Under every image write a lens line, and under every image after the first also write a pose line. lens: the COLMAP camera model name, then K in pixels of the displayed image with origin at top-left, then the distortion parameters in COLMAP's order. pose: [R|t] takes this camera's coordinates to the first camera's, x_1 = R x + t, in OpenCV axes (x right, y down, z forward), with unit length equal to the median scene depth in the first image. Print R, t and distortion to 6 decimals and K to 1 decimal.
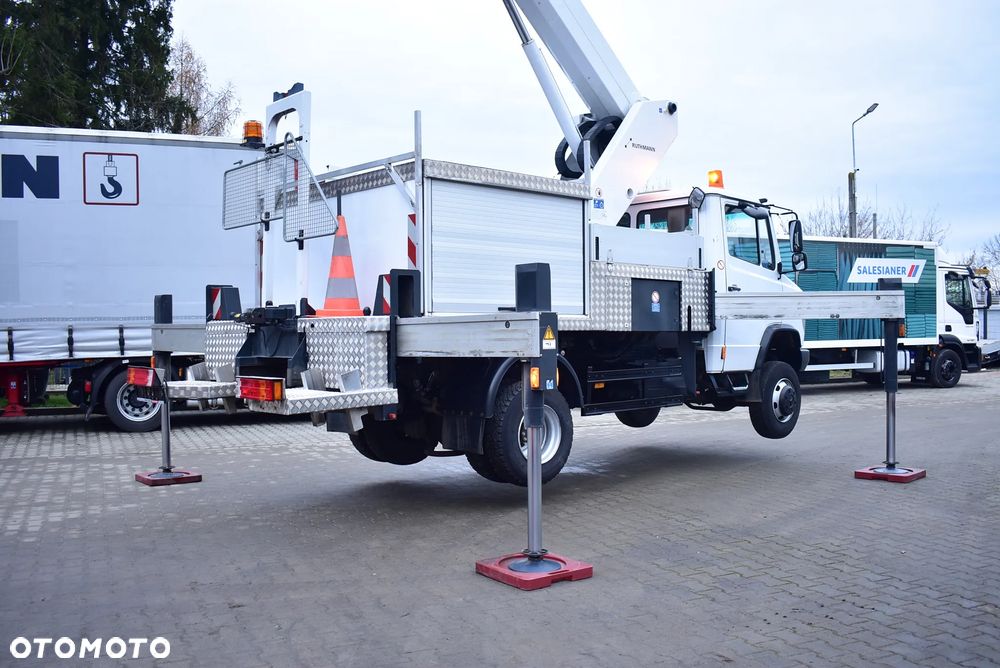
lens RADIAL K [[923.1, 0, 501.6], [0, 923.1, 317.4], [0, 0, 1]] dist [-0.078822, 0.006617]
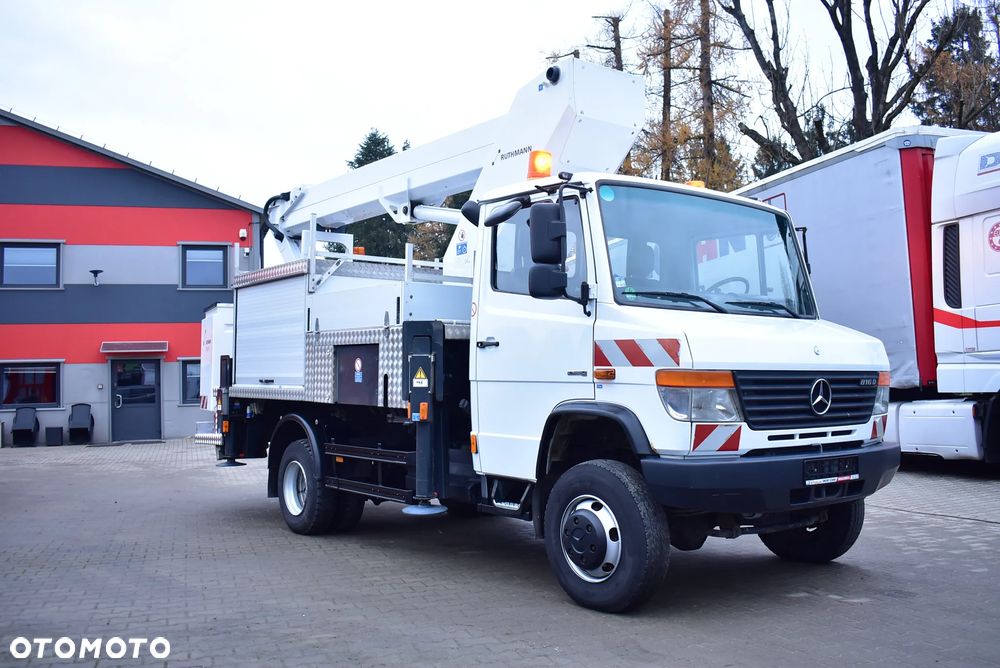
lens RADIAL K [[916.0, 0, 460.9], [0, 916.0, 354.5], [0, 0, 1]] dist [-0.087735, 0.008714]
pose [[-0.135889, -0.021828, -0.990484, 1.051101], [0.022167, 0.999440, -0.025066, -0.009460], [0.990476, -0.025363, -0.135329, 1.275187]]
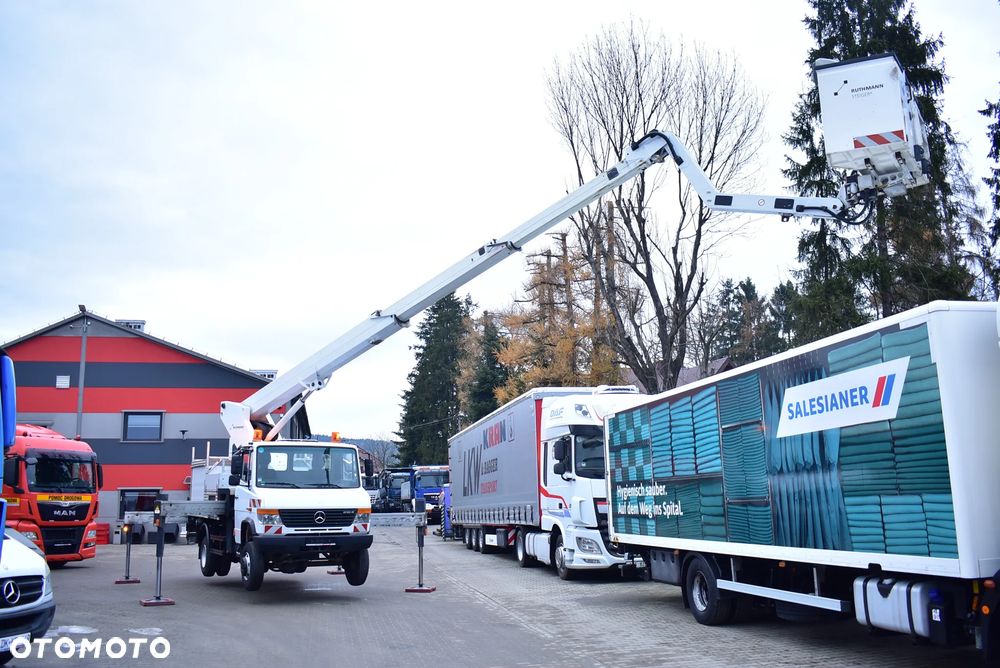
lens RADIAL K [[874.3, 0, 516.6], [0, 874.3, 318.0], [0, 0, 1]] dist [-0.105716, 0.017783]
pose [[-0.221421, -0.185003, -0.957469, 2.197848], [0.032846, 0.979868, -0.196926, -0.029996], [0.974625, -0.075052, -0.210886, 2.309218]]
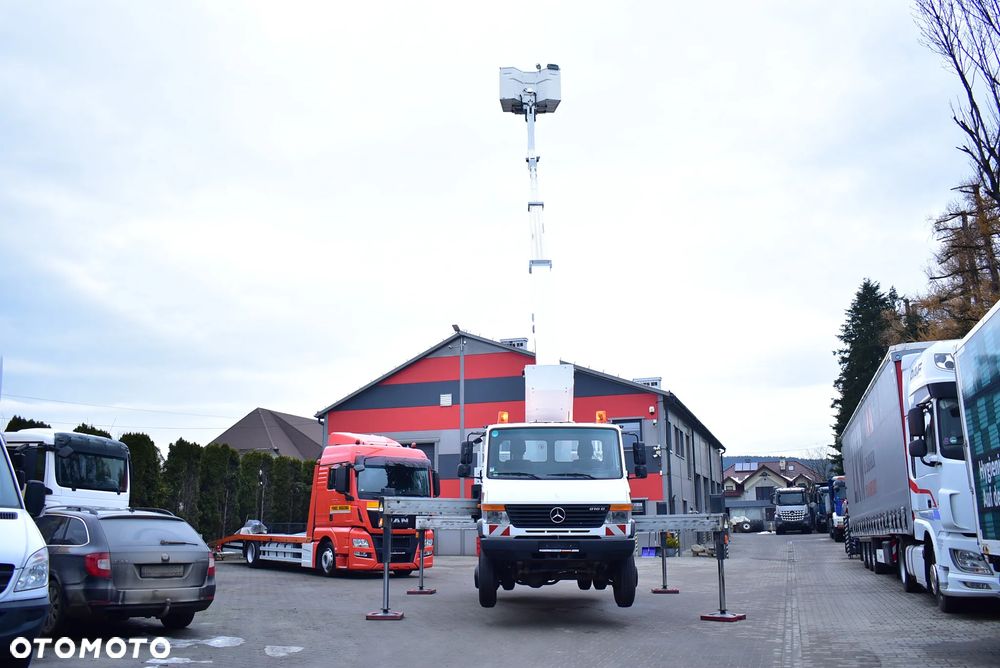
lens RADIAL K [[834.3, 0, 502.7], [0, 834.3, 320.5], [0, 0, 1]] dist [-0.083074, 0.001213]
pose [[-0.692243, -0.162537, -0.703122, 1.495455], [0.017375, 0.970271, -0.241399, 0.028805], [0.721455, -0.179323, -0.668839, 2.391072]]
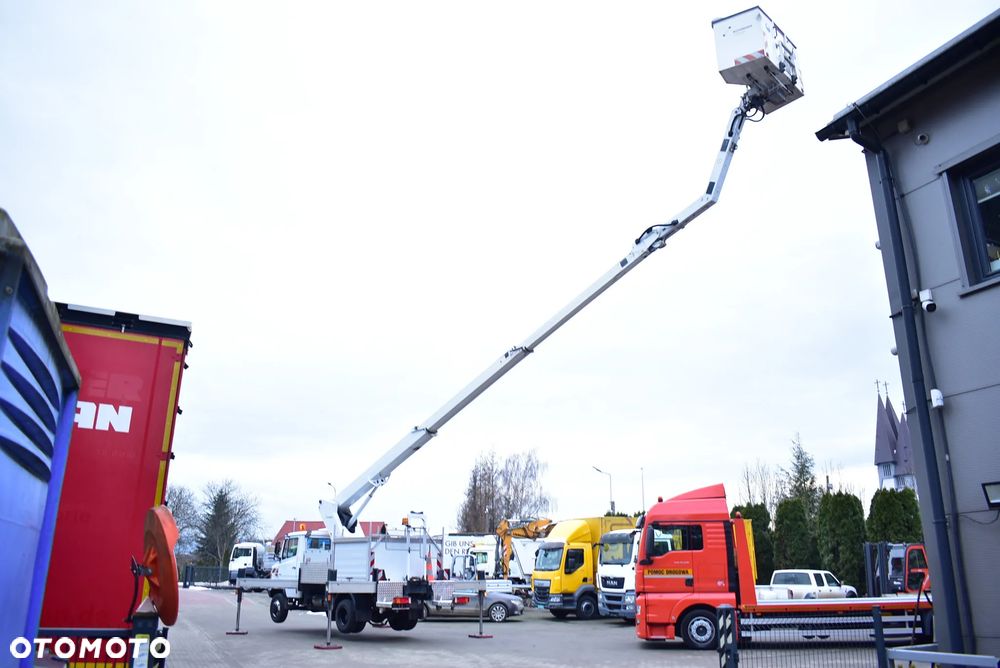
lens RADIAL K [[783.7, 0, 504.3], [0, 783.7, 323.1], [0, 0, 1]] dist [-0.091472, 0.012076]
pose [[-0.005595, 0.311651, 0.950180, -2.915599], [-0.016056, 0.950045, -0.311701, -0.014357], [-0.999855, -0.017000, -0.000311, 0.622208]]
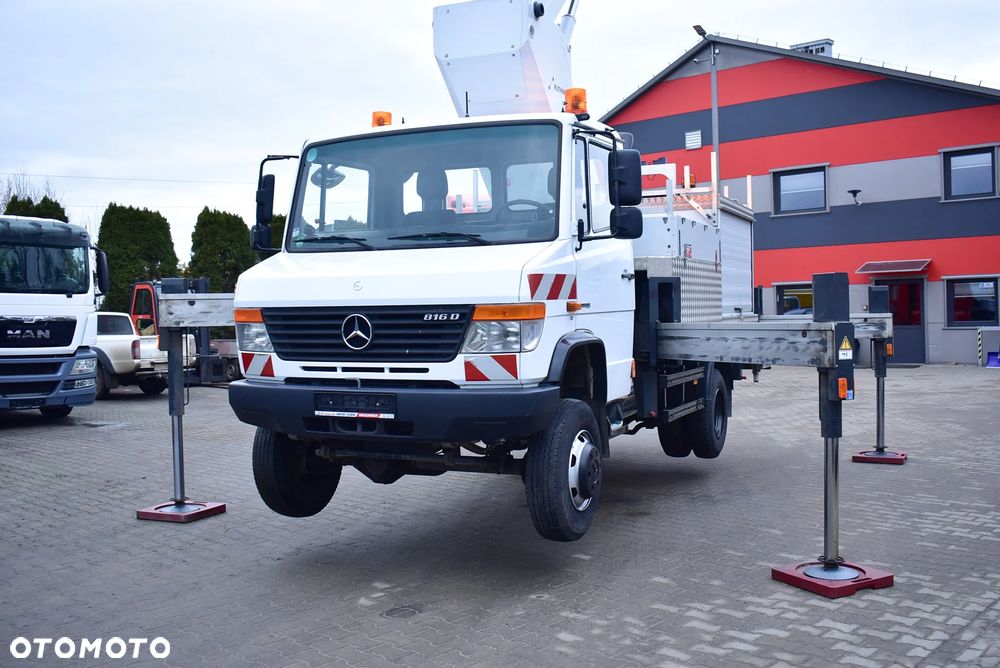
lens RADIAL K [[984.0, 0, 504.7], [0, 984.0, 321.0], [0, 0, 1]] dist [-0.071573, 0.001001]
pose [[-0.921066, 0.025196, -0.388590, 0.548817], [0.027751, 0.999614, -0.000962, 0.006156], [0.388416, -0.011670, -0.921410, 2.142441]]
